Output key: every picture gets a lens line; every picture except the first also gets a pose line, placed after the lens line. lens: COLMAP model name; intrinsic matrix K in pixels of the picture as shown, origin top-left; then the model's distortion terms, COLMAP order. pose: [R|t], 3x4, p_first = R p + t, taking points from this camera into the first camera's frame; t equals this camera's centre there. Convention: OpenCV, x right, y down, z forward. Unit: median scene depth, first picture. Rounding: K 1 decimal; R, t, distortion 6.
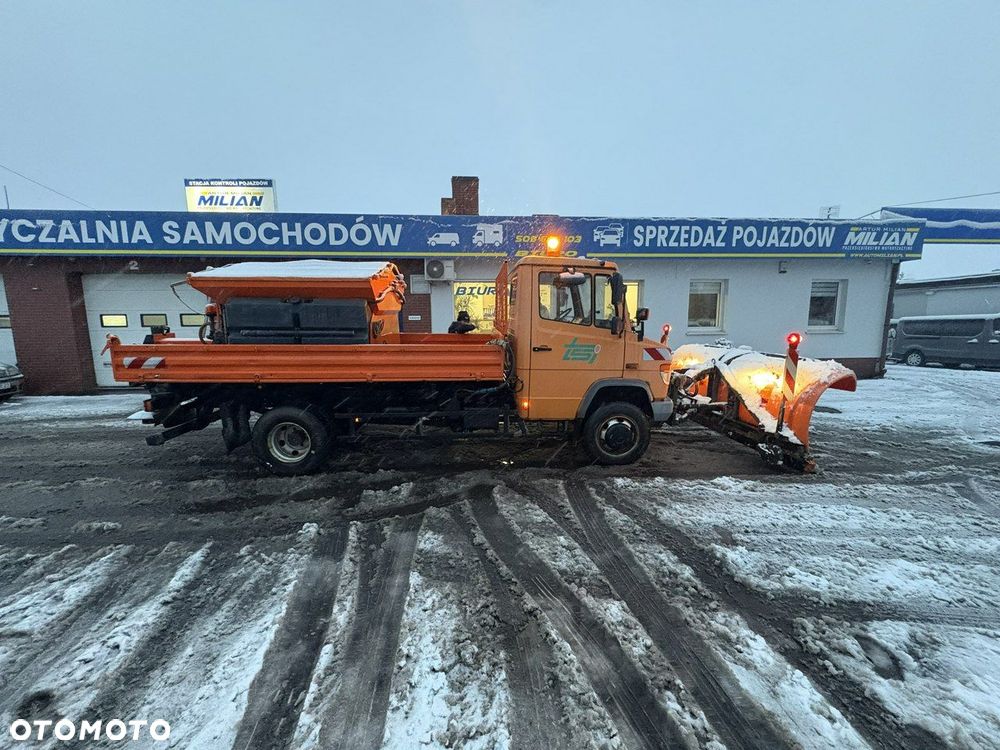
lens RADIAL K [[401.3, 0, 495.6], [0, 401.3, 372.5], [0, 0, 1]] dist [0.000845, 0.000098]
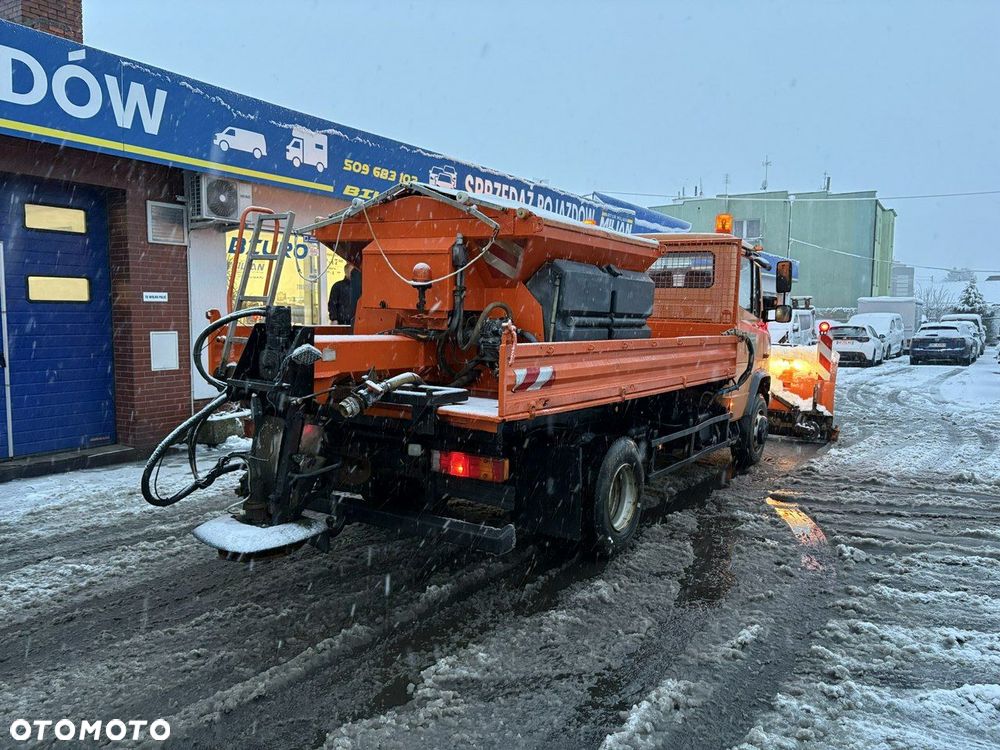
lens RADIAL K [[756.4, 0, 503.4], [0, 756.4, 374.2], [0, 0, 1]] dist [0.031614, -0.027694]
pose [[0.587478, -0.054315, 0.807415, -0.724121], [0.092150, 0.995745, -0.000065, -0.014452], [-0.803976, 0.074442, 0.589983, 0.206060]]
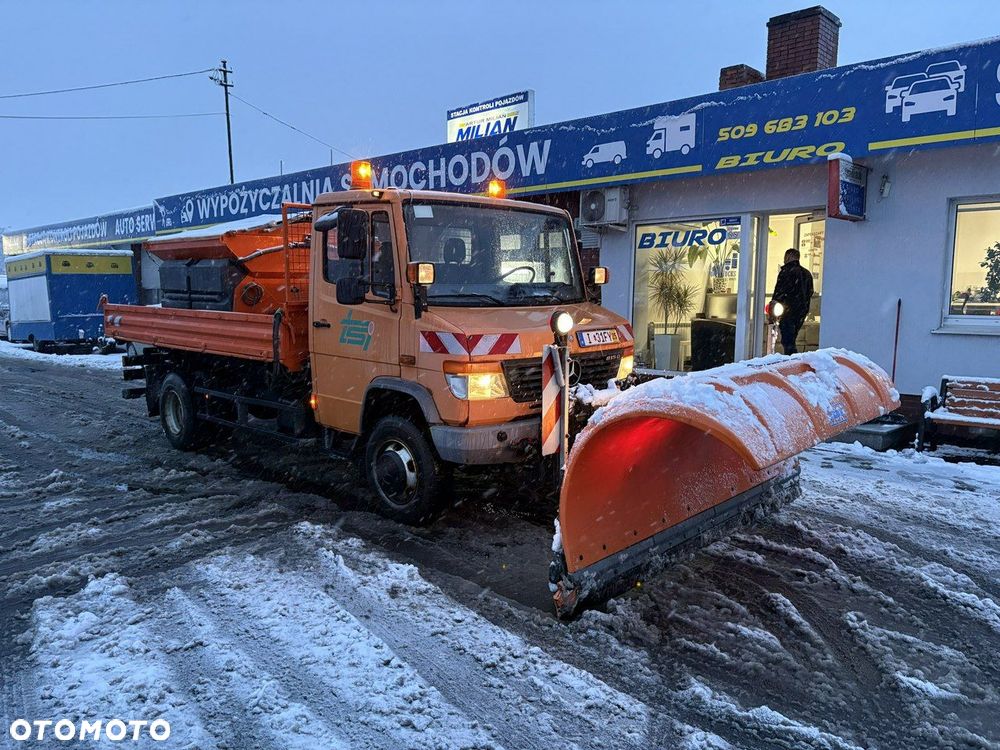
lens RADIAL K [[756.4, 0, 503.4], [0, 756.4, 374.2], [0, 0, 1]] dist [0.031614, -0.027694]
pose [[0.674571, 0.088036, -0.732942, 0.619820], [-0.112231, 0.993553, 0.016046, -0.013907], [0.729629, 0.071435, 0.680102, 0.162739]]
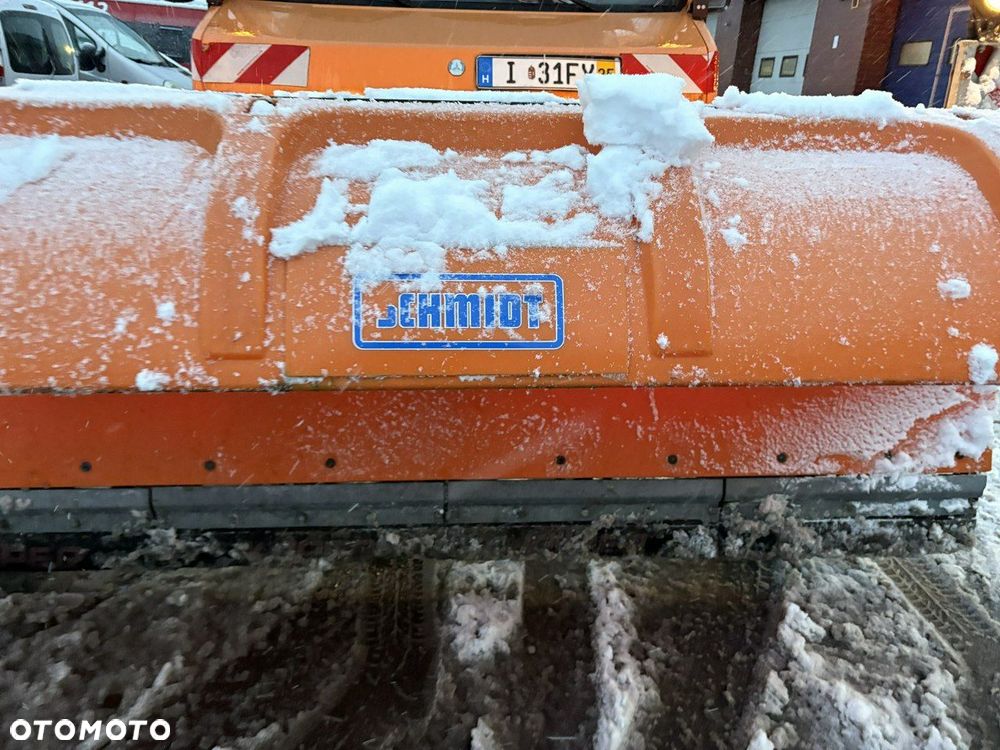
lens RADIAL K [[776.7, 0, 500.0], [0, 776.7, 375.0], [0, 0, 1]] dist [0.005438, -0.005061]
pose [[-0.028029, 0.356925, -0.933713, 0.538334], [-0.175306, 0.917848, 0.356122, -0.038312], [0.984115, 0.173667, 0.036845, 0.615889]]
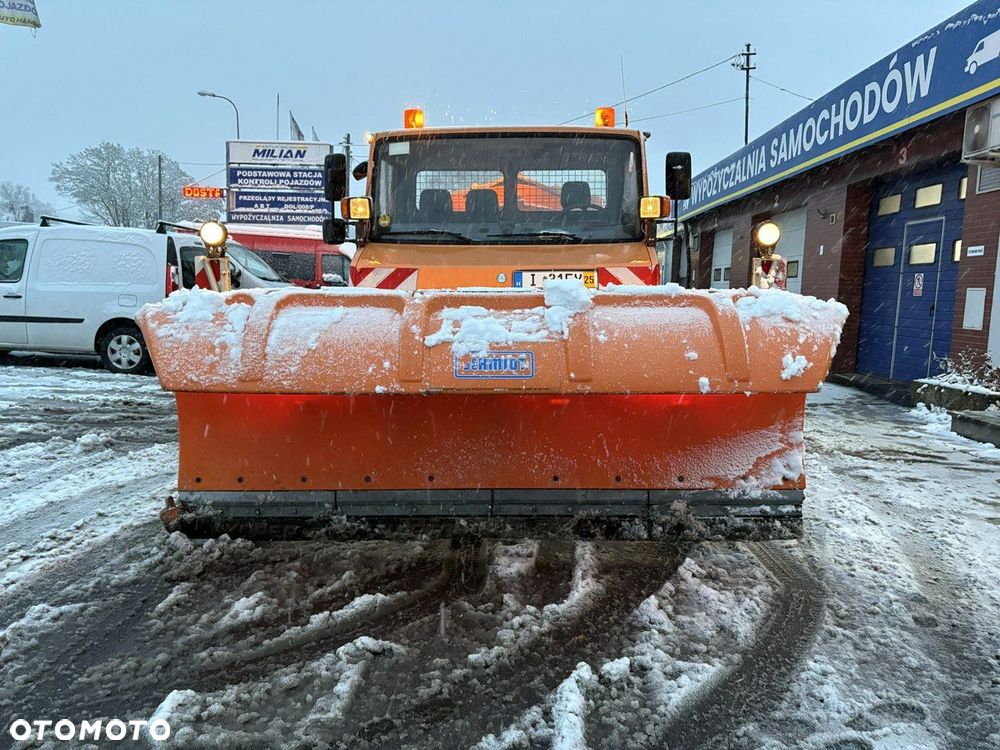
lens RADIAL K [[756.4, 0, 503.4], [0, 756.4, 374.2], [0, 0, 1]] dist [0.031614, -0.027694]
pose [[-0.095238, 0.117247, -0.988526, 0.718360], [-0.151251, 0.979805, 0.130785, -0.040601], [0.983897, 0.161971, -0.075581, 0.638815]]
